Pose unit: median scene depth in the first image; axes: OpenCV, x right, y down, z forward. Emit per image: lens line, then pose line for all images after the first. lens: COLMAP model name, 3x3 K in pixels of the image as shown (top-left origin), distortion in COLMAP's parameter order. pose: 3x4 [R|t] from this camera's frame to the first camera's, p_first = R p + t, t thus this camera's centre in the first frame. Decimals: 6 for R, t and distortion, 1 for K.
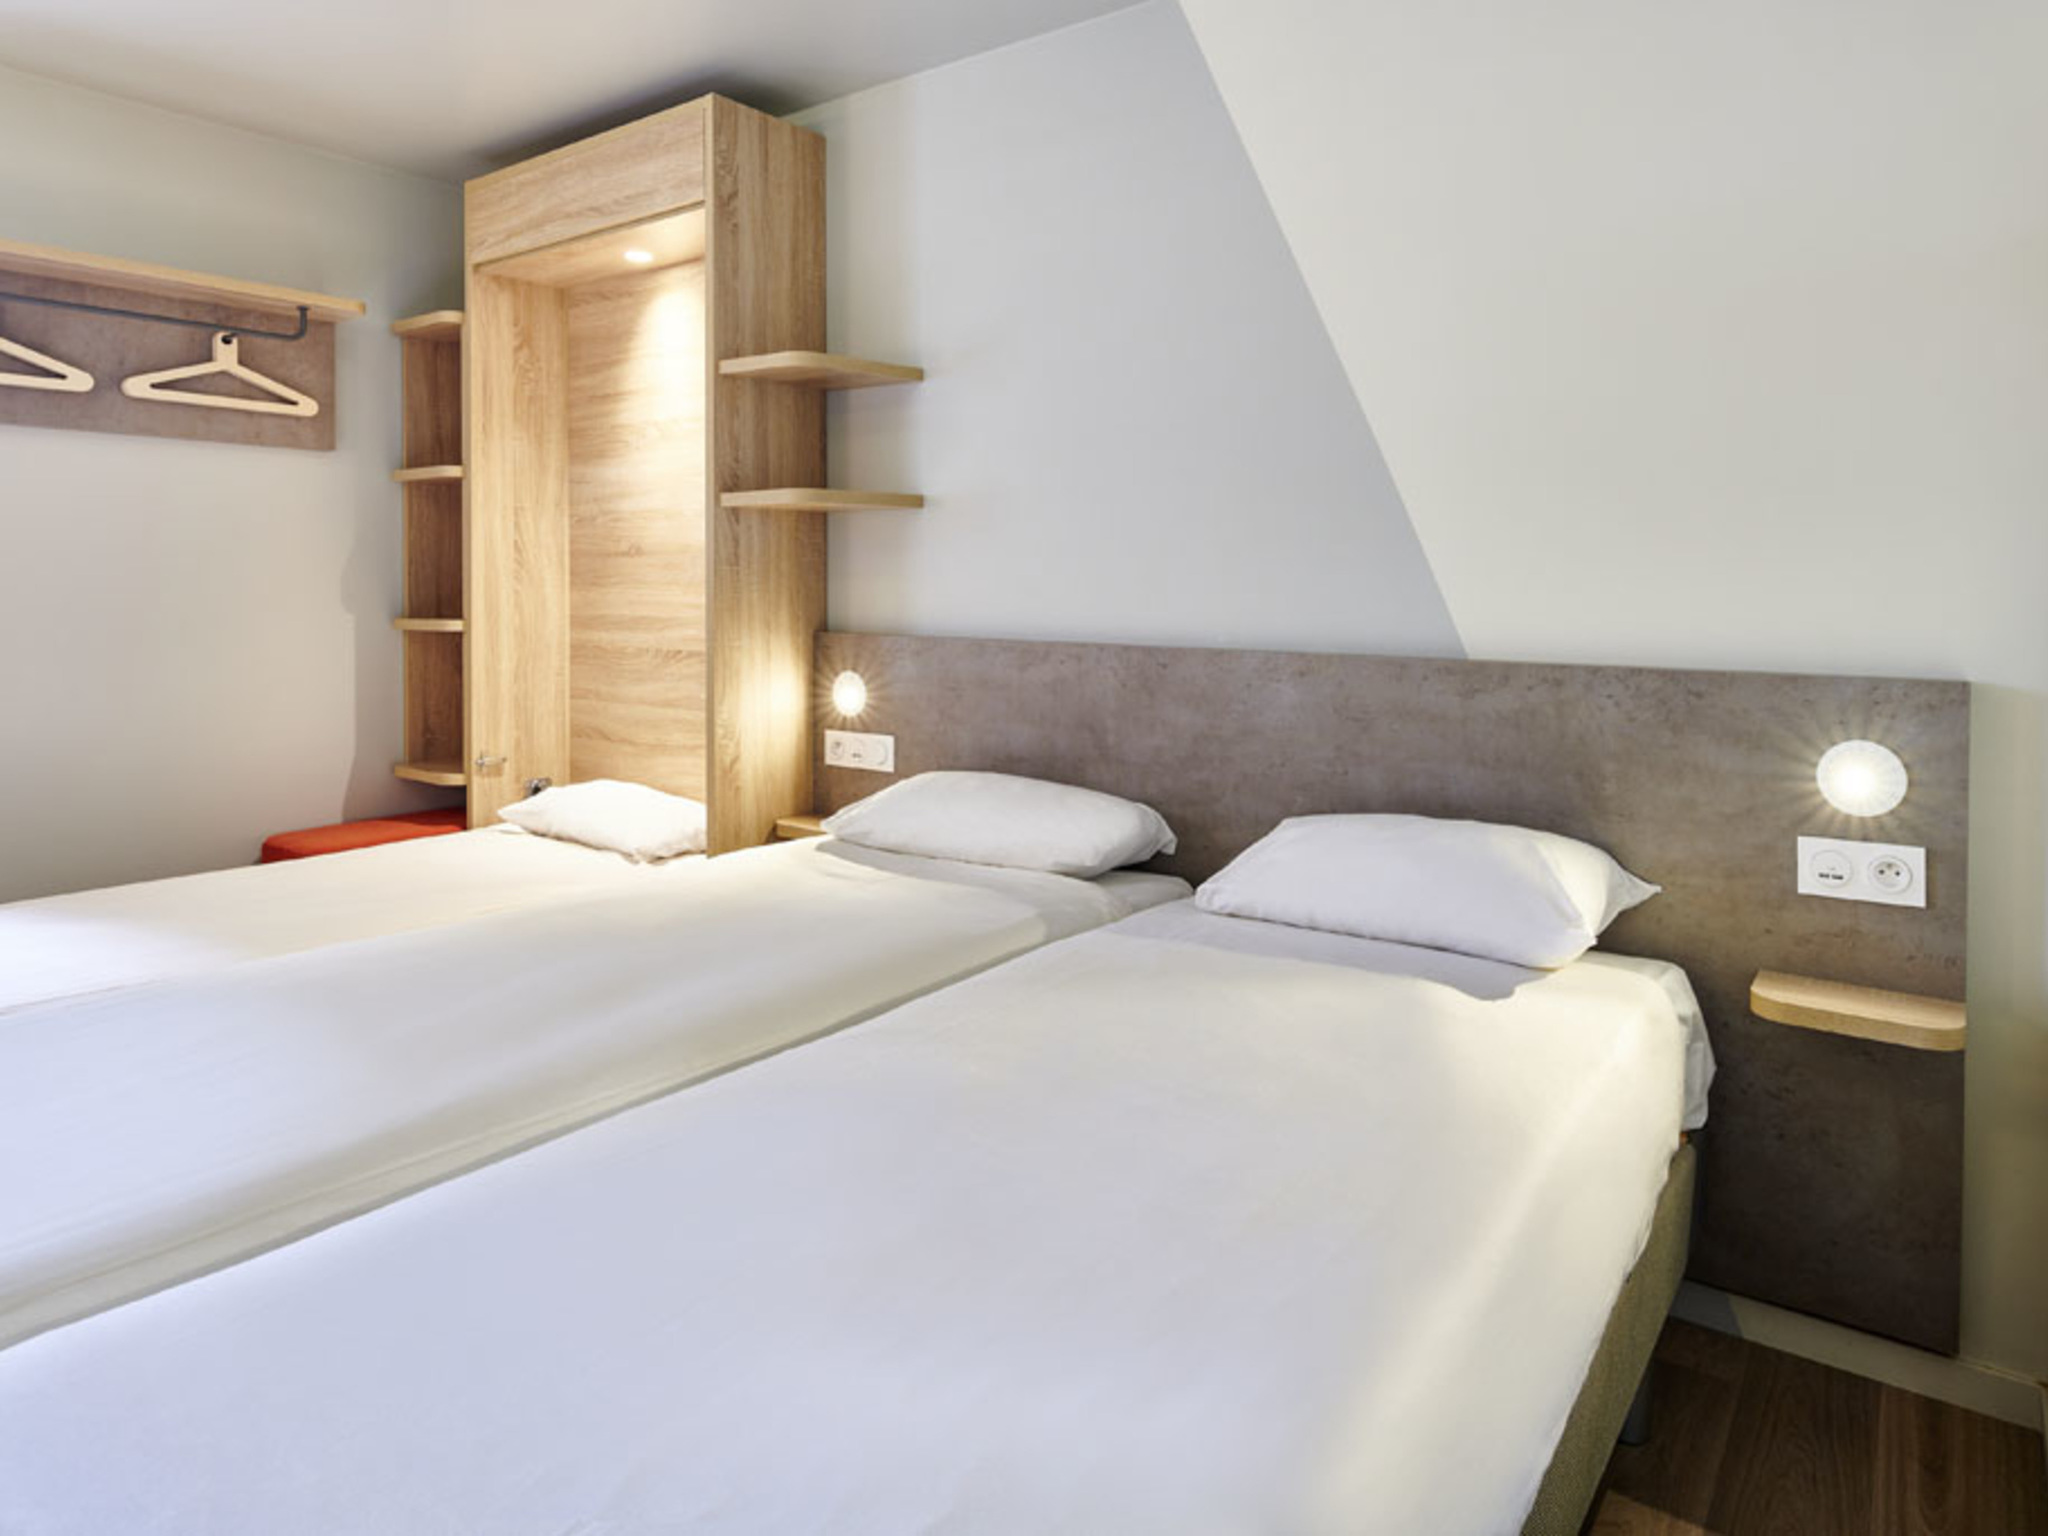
lens RADIAL K [[1236.7, 0, 1038.8], [0, 1236.7, 733.1], [0, 0, 1]] dist [0.002218, -0.000606]
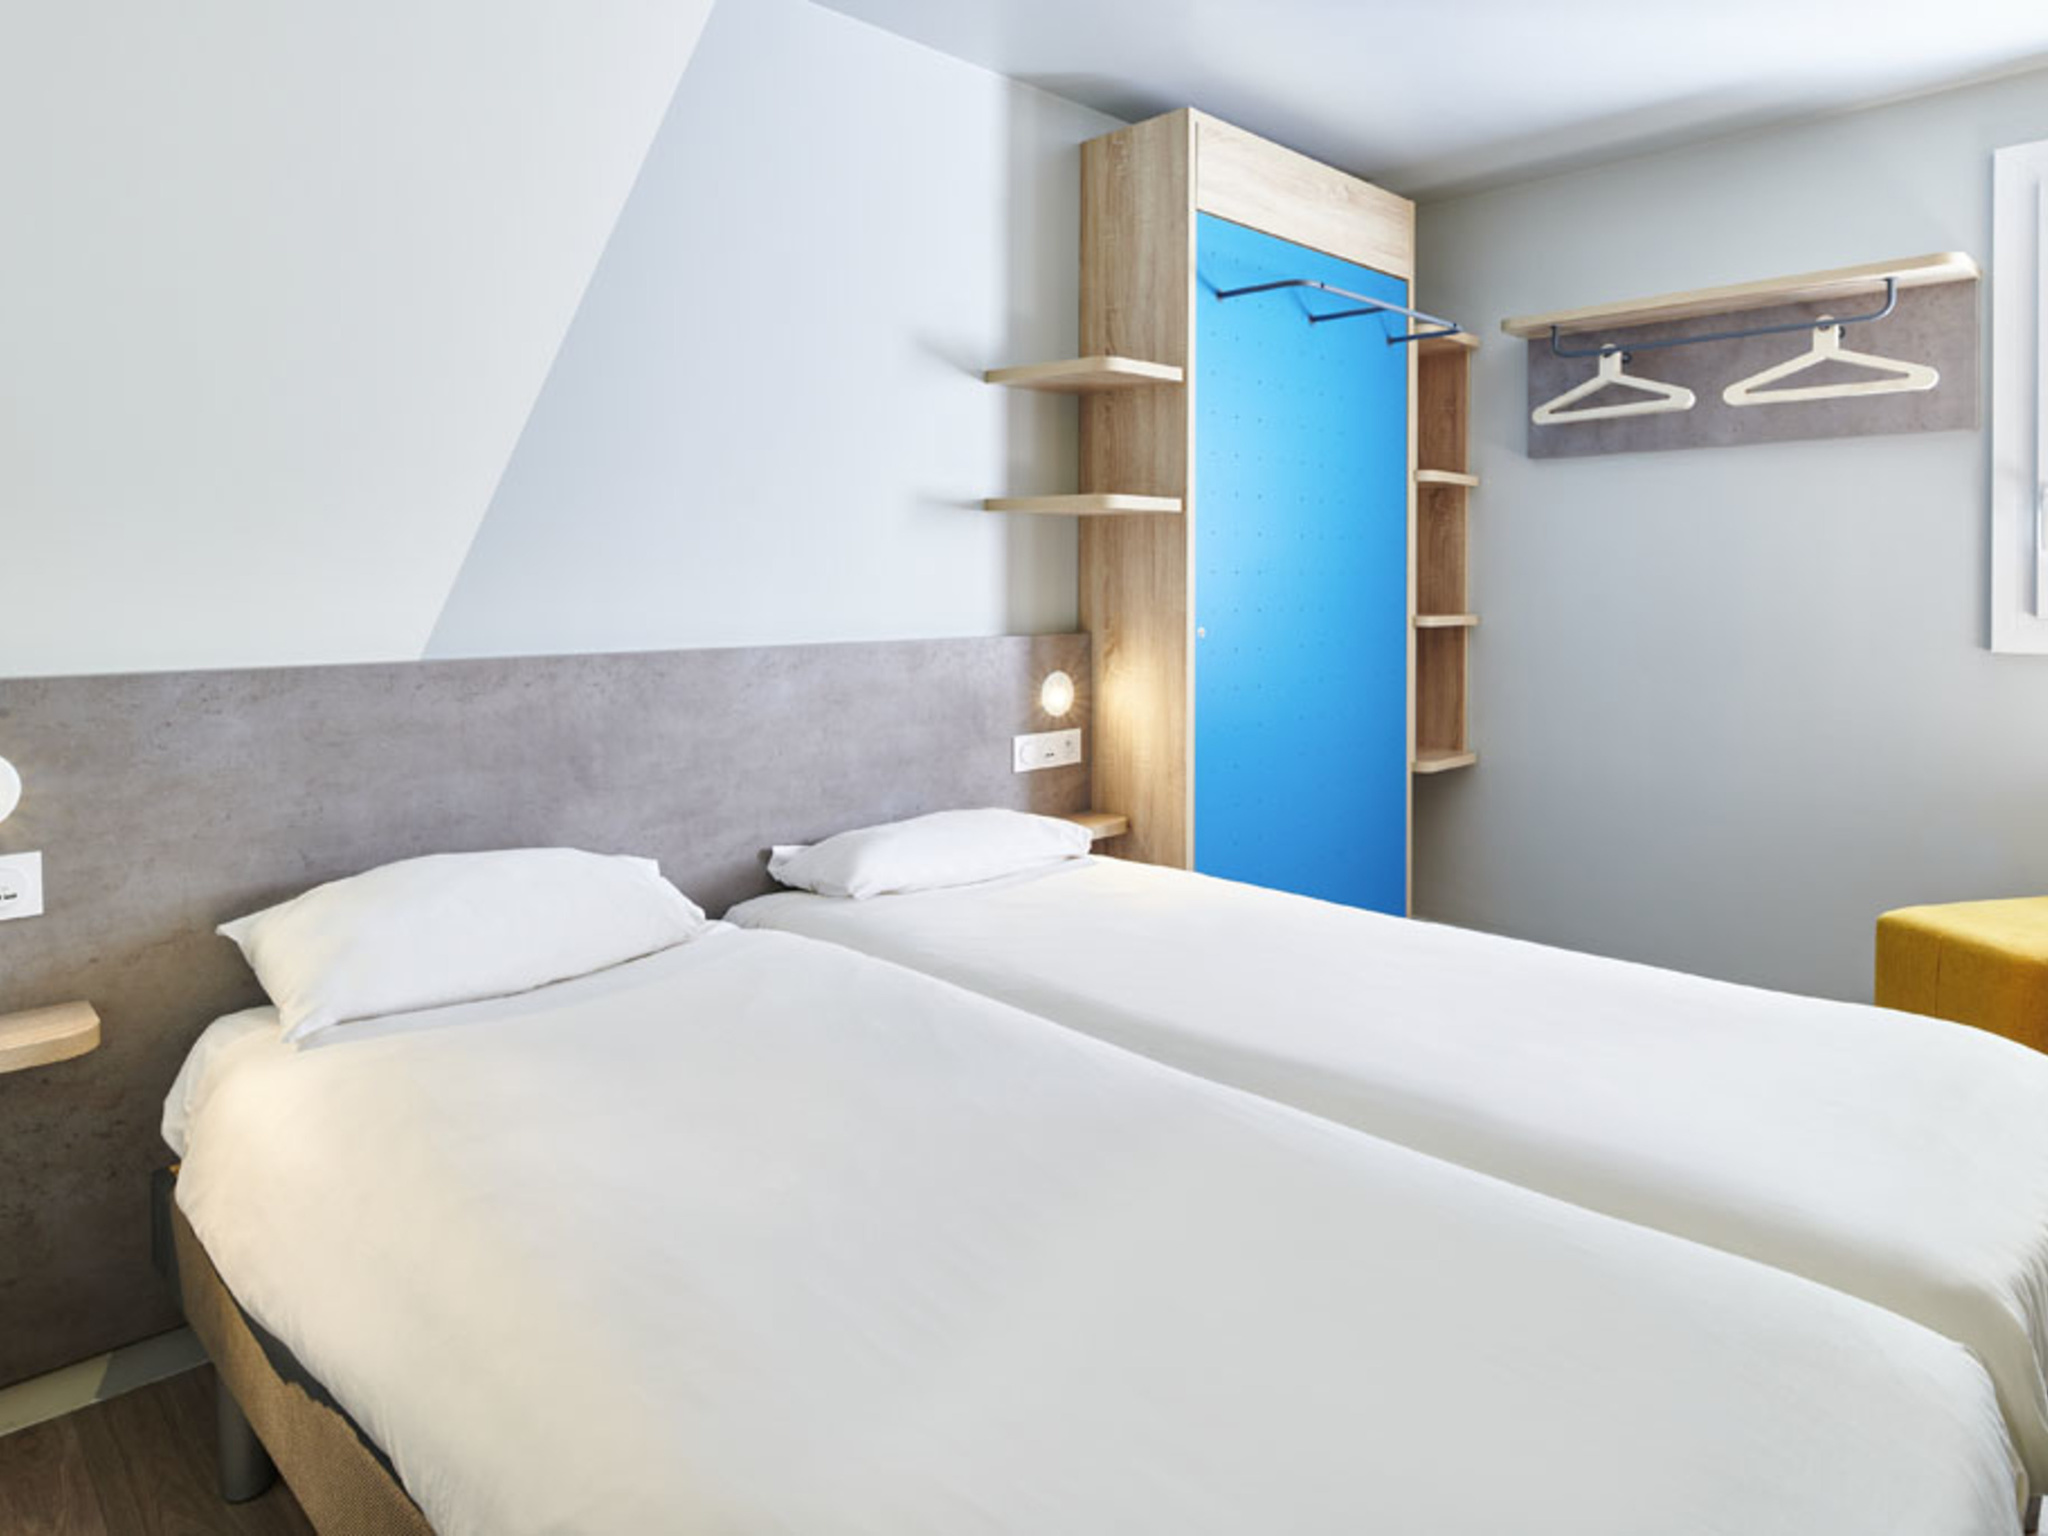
lens RADIAL K [[1236.7, 0, 1038.8], [0, 1236.7, 733.1], [0, 0, 1]] dist [0.002218, -0.000606]
pose [[0.149345, -0.126386, 0.980675, -0.578885], [0.125167, 0.986235, 0.108041, -0.056730], [-0.980831, 0.106613, 0.163109, 0.429316]]
